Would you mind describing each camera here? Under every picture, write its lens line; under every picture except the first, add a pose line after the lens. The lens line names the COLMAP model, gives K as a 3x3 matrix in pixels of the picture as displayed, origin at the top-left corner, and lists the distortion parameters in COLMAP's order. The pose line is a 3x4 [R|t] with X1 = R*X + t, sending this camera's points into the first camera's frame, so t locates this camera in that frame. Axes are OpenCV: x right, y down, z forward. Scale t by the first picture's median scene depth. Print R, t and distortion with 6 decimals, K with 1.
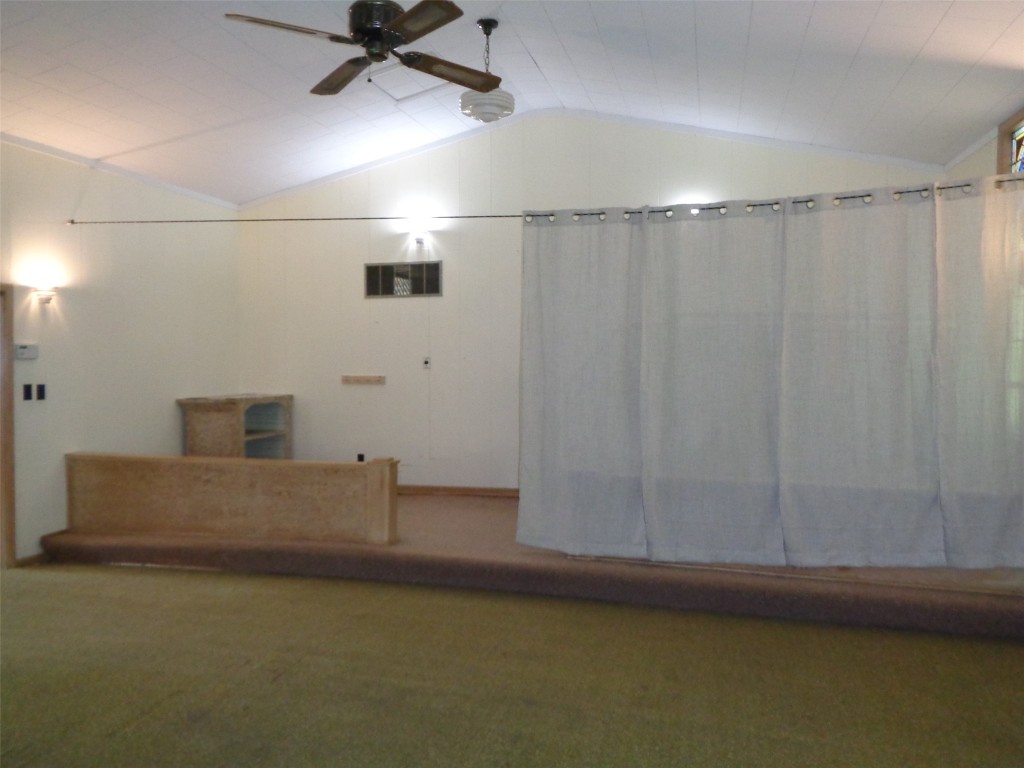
lens RADIAL K [[776.0, 0, 516.8], [0, 776.0, 385.8], [0, 0, 1]] dist [0.000214, 0.002427]
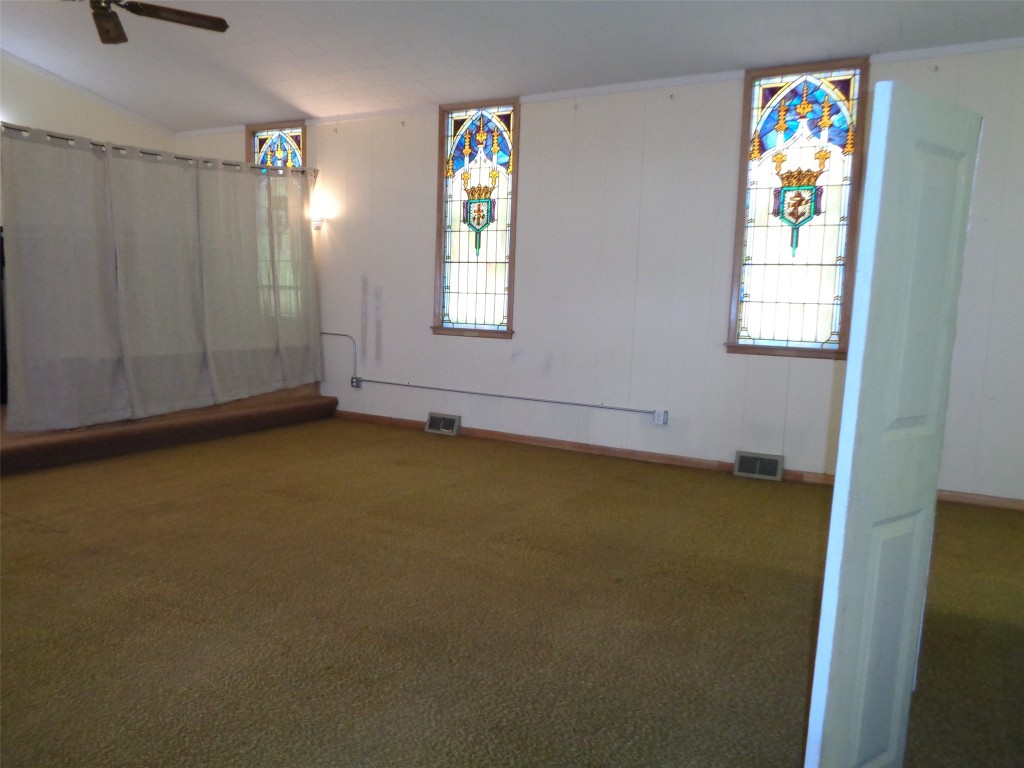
lens RADIAL K [[776.0, 0, 516.8], [0, 776.0, 385.8], [0, 0, 1]] dist [0.000214, 0.002427]
pose [[0.251989, -0.115960, 0.960757, -0.945735], [0.024127, 0.993239, 0.113553, 0.035622], [-0.967429, -0.005434, 0.253083, 0.037104]]
